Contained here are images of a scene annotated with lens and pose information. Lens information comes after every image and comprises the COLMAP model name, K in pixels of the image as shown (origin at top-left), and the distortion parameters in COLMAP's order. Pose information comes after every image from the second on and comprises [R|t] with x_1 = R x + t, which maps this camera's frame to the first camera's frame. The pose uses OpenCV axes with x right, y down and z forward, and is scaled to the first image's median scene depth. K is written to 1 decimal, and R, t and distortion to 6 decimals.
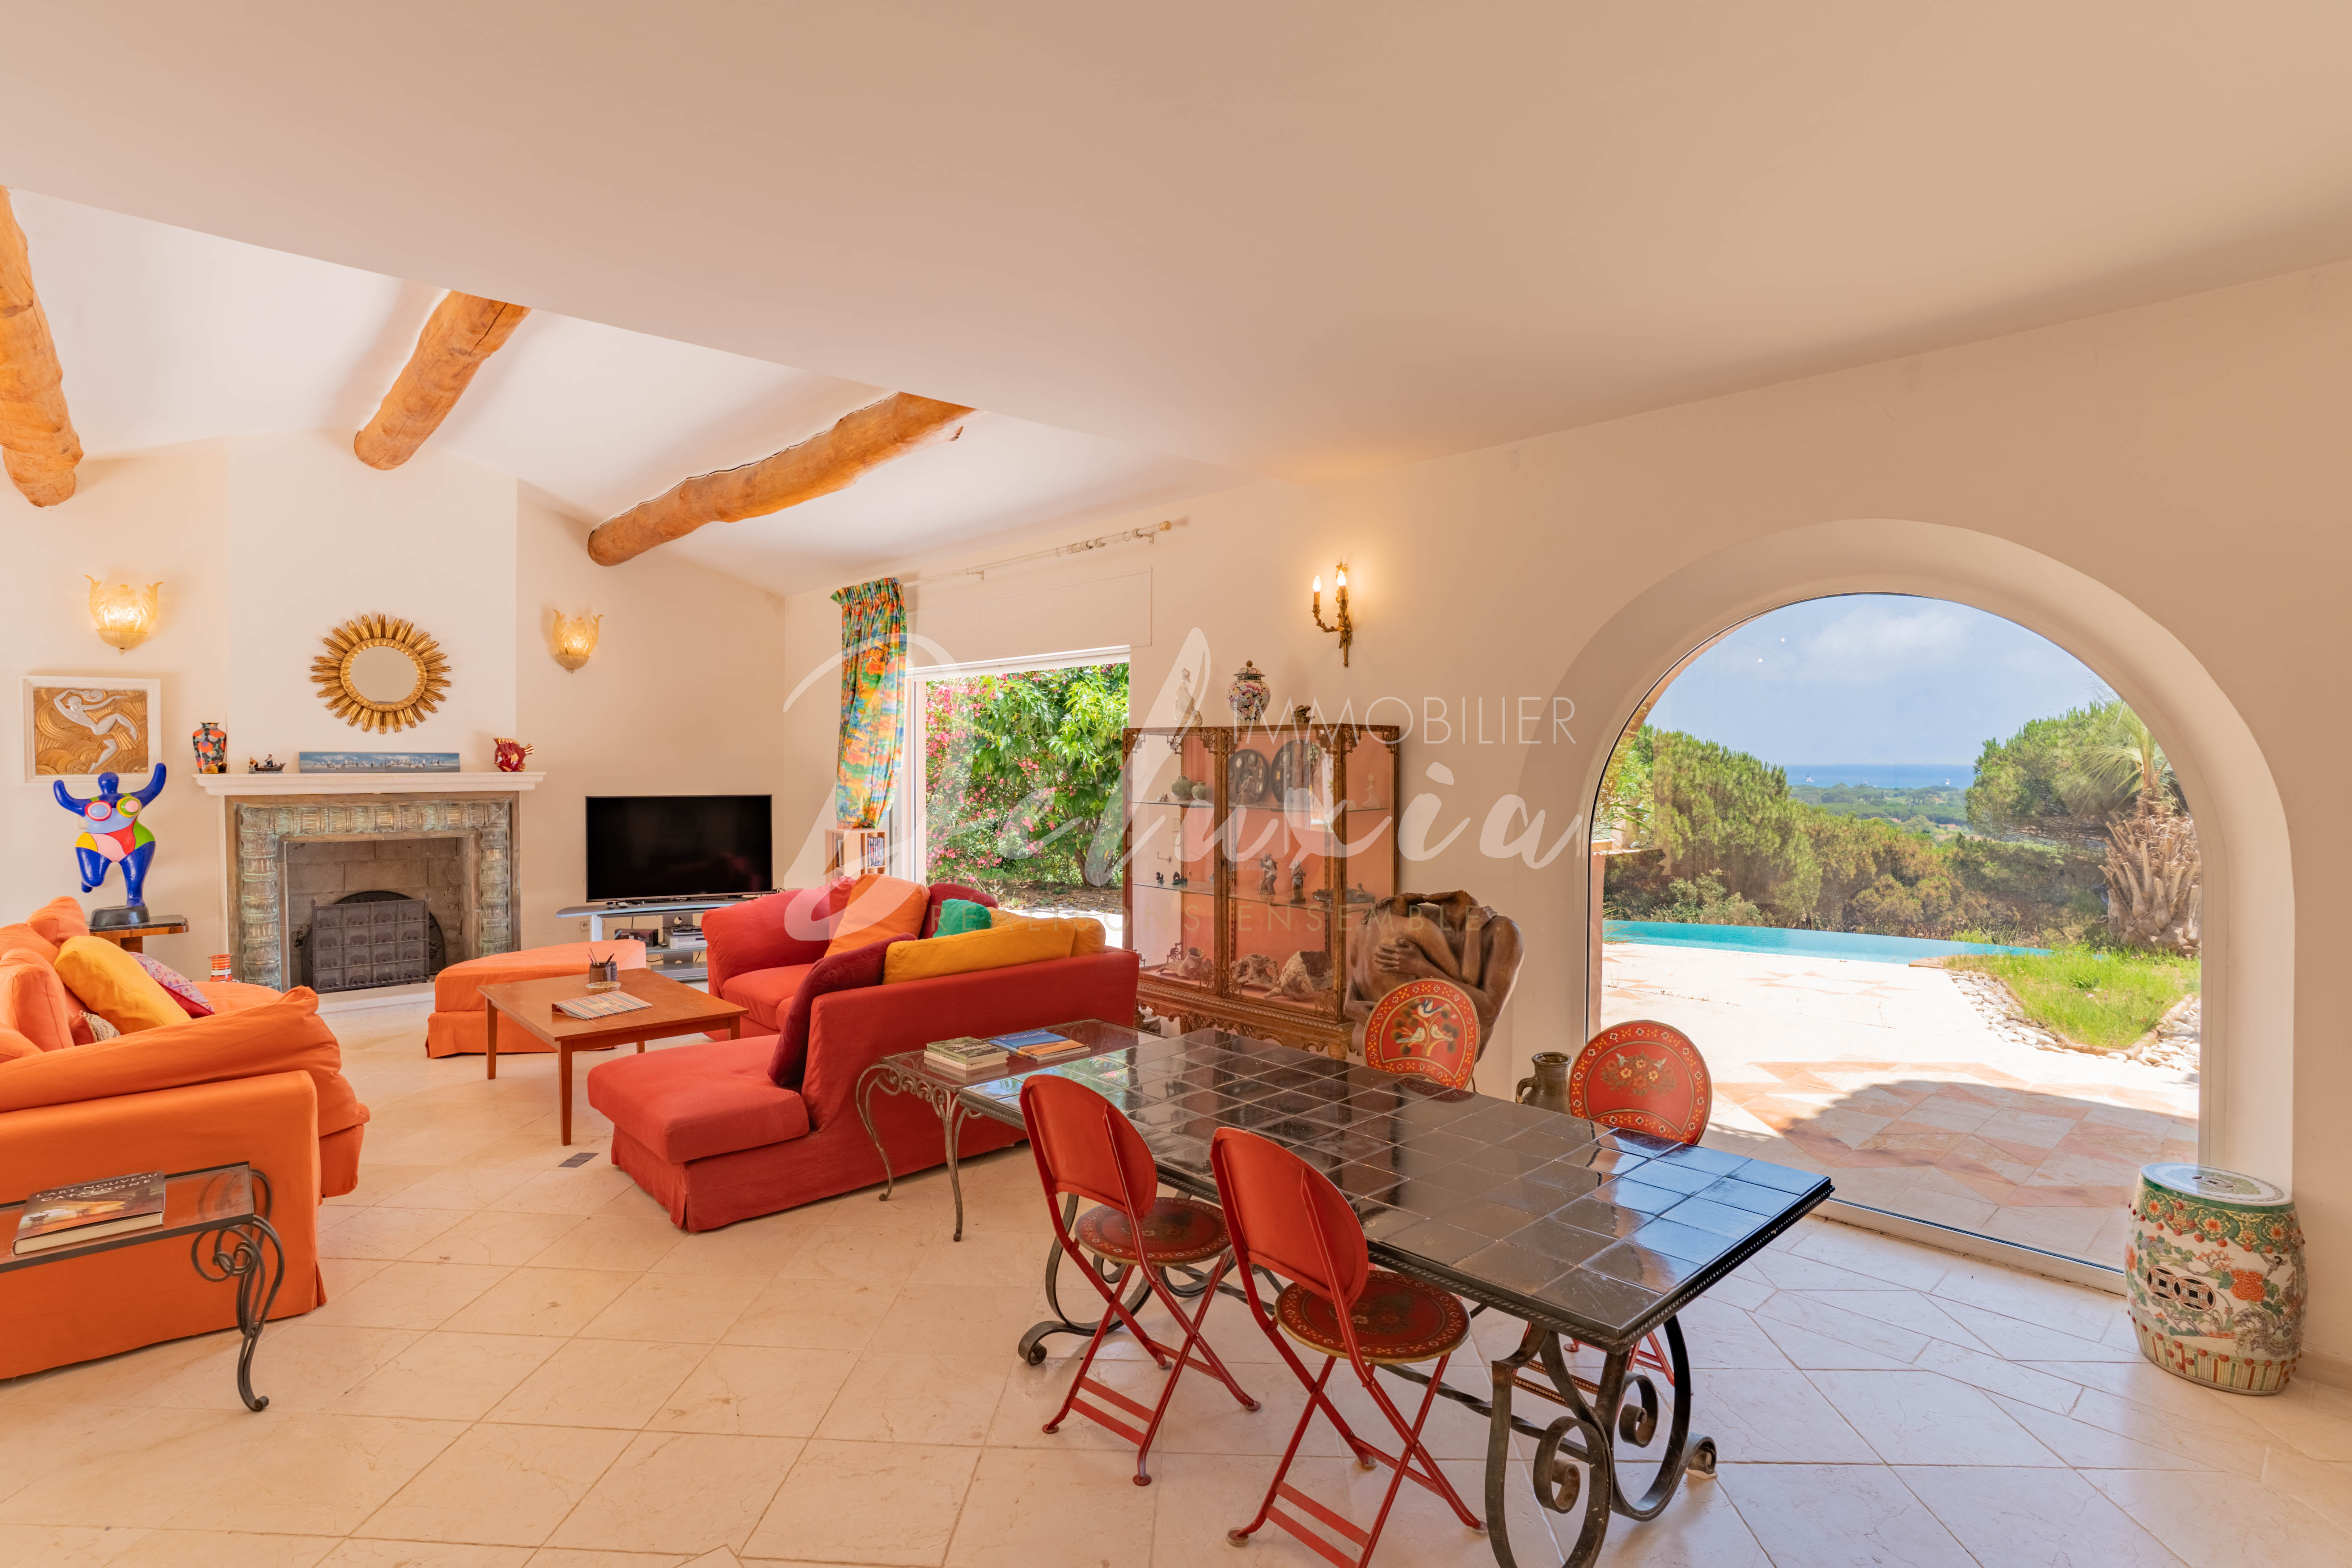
lens RADIAL K [[1243.5, 0, 1172.4], [0, 1243.5, 752.3], [0, 0, 1]] dist [0.000514, 0.001790]
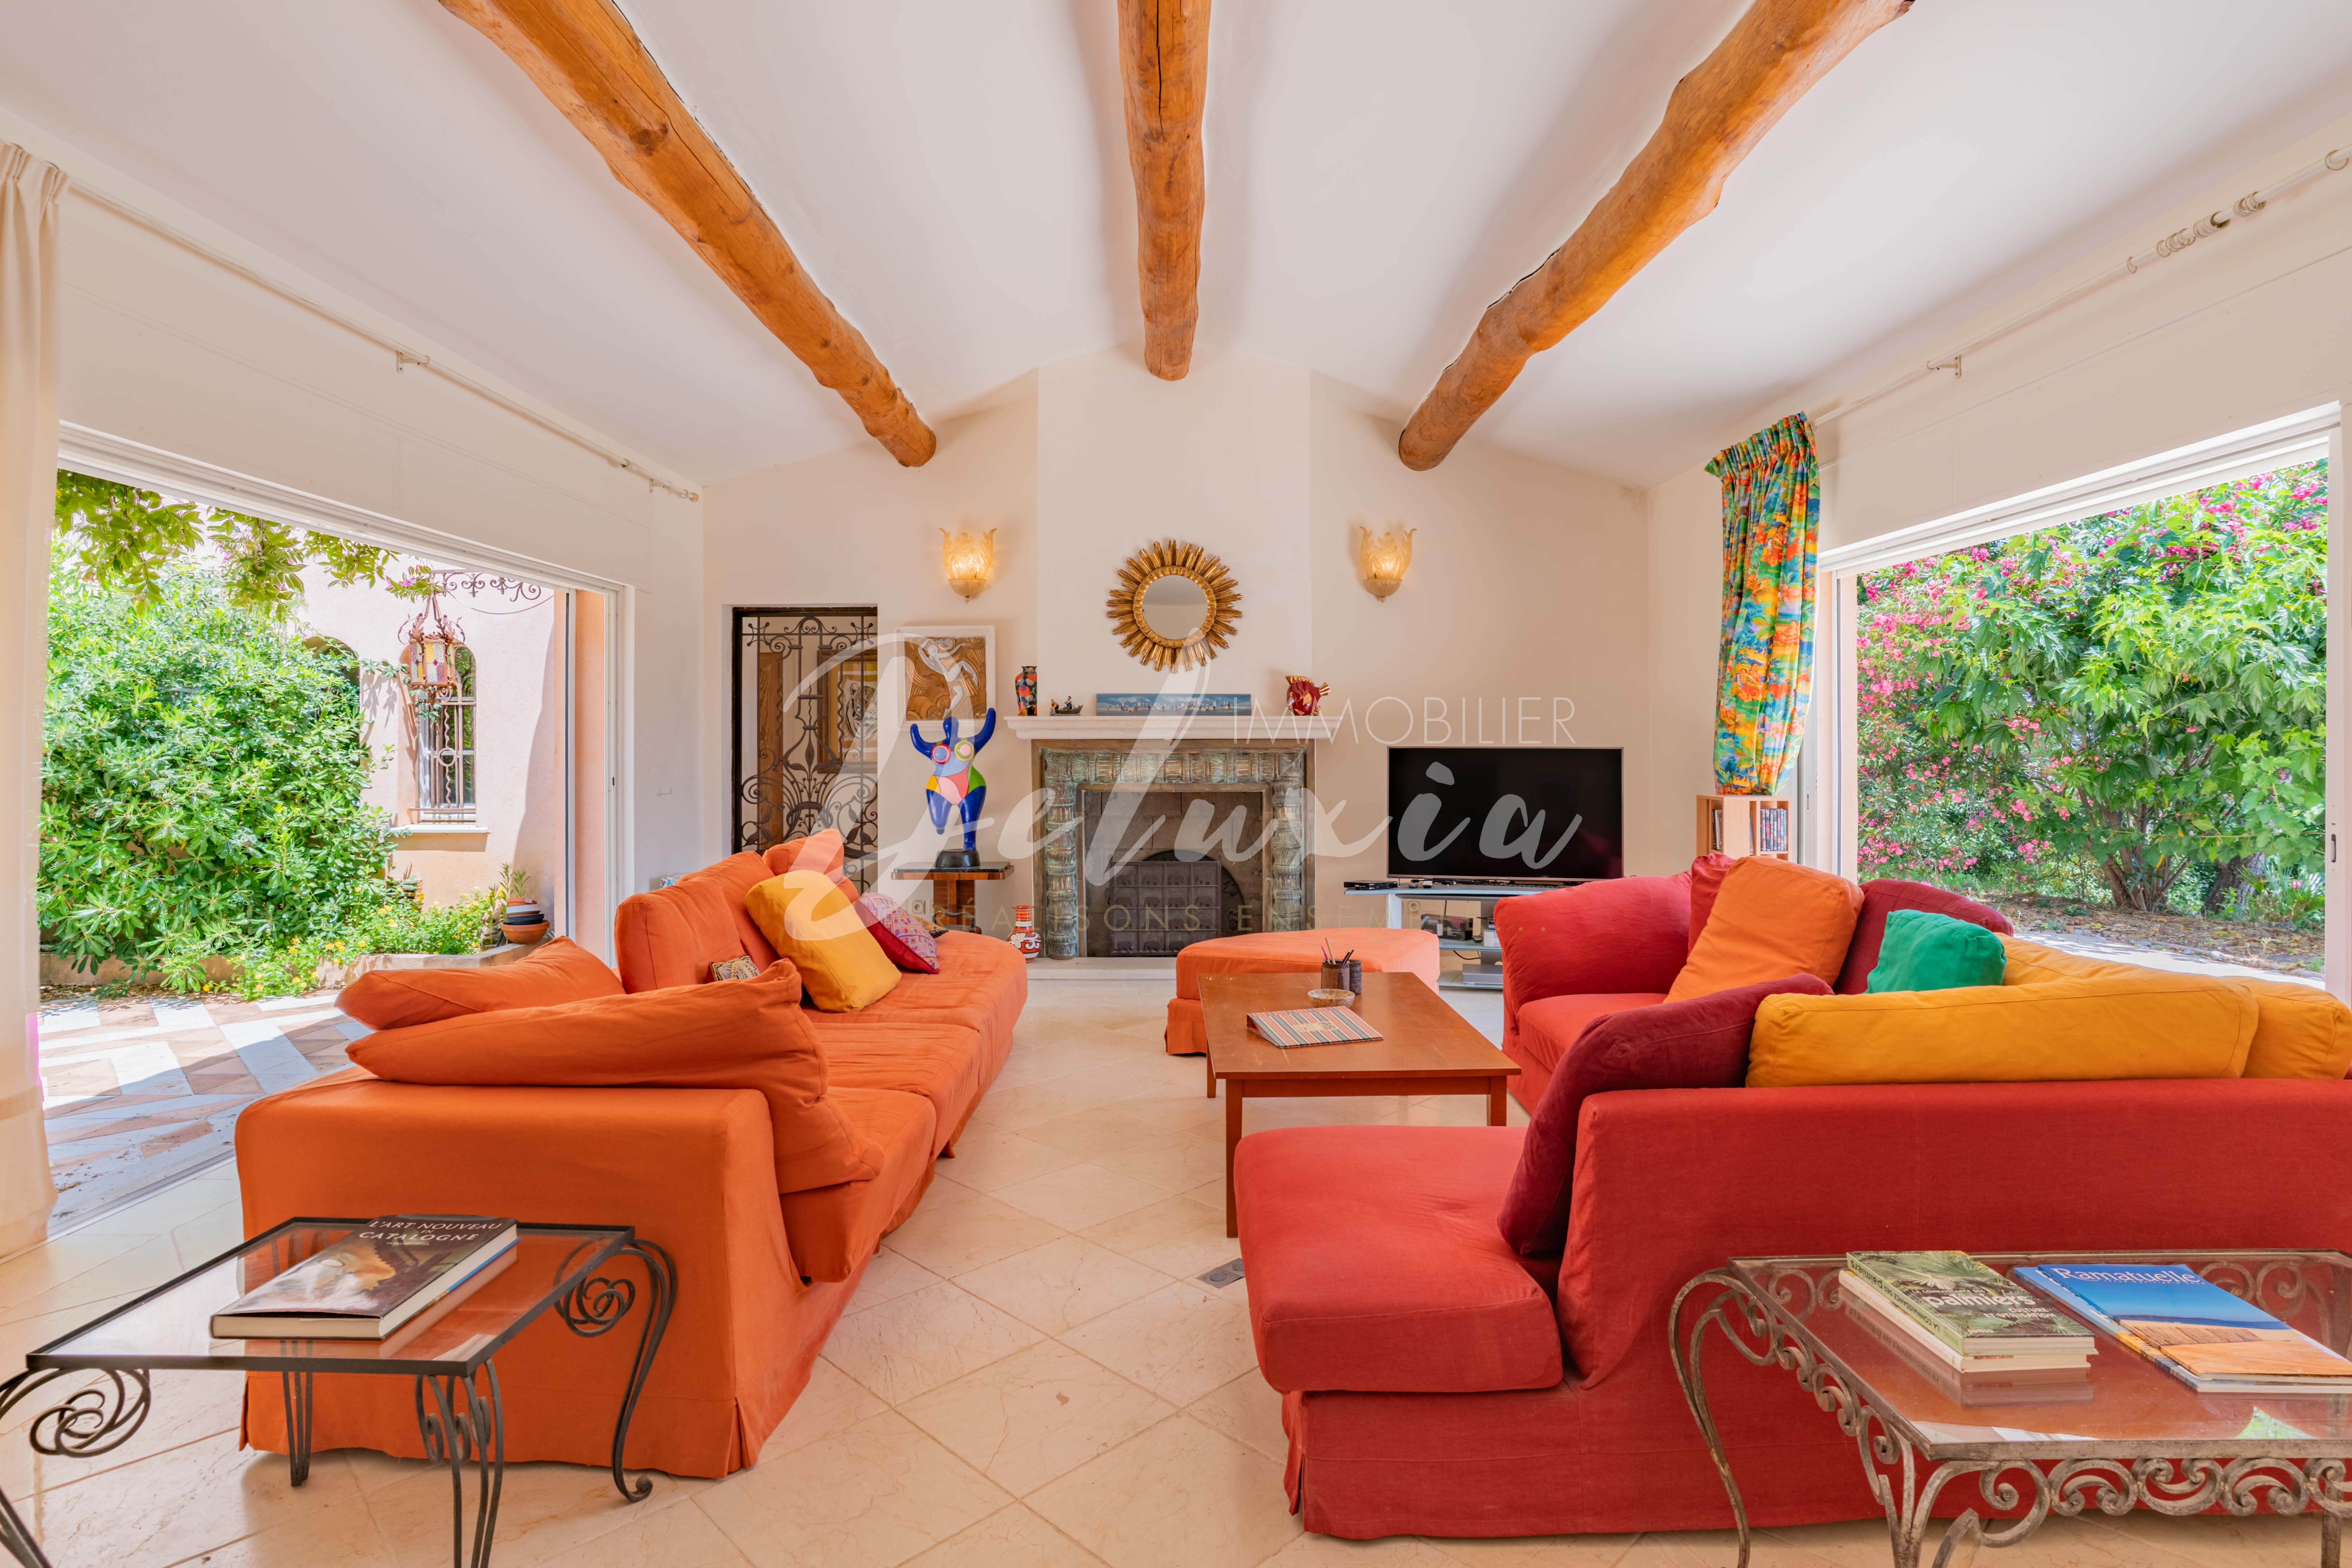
lens RADIAL K [[1167.8, 0, 1164.7], [0, 1167.8, 766.5], [0, 0, 1]] dist [-0.080971, 0.039201]
pose [[0.735764, 0.001706, -0.677236, -0.074878], [0.005799, 0.999944, 0.008818, 0.045712], [0.677213, -0.010415, 0.735713, 0.388387]]
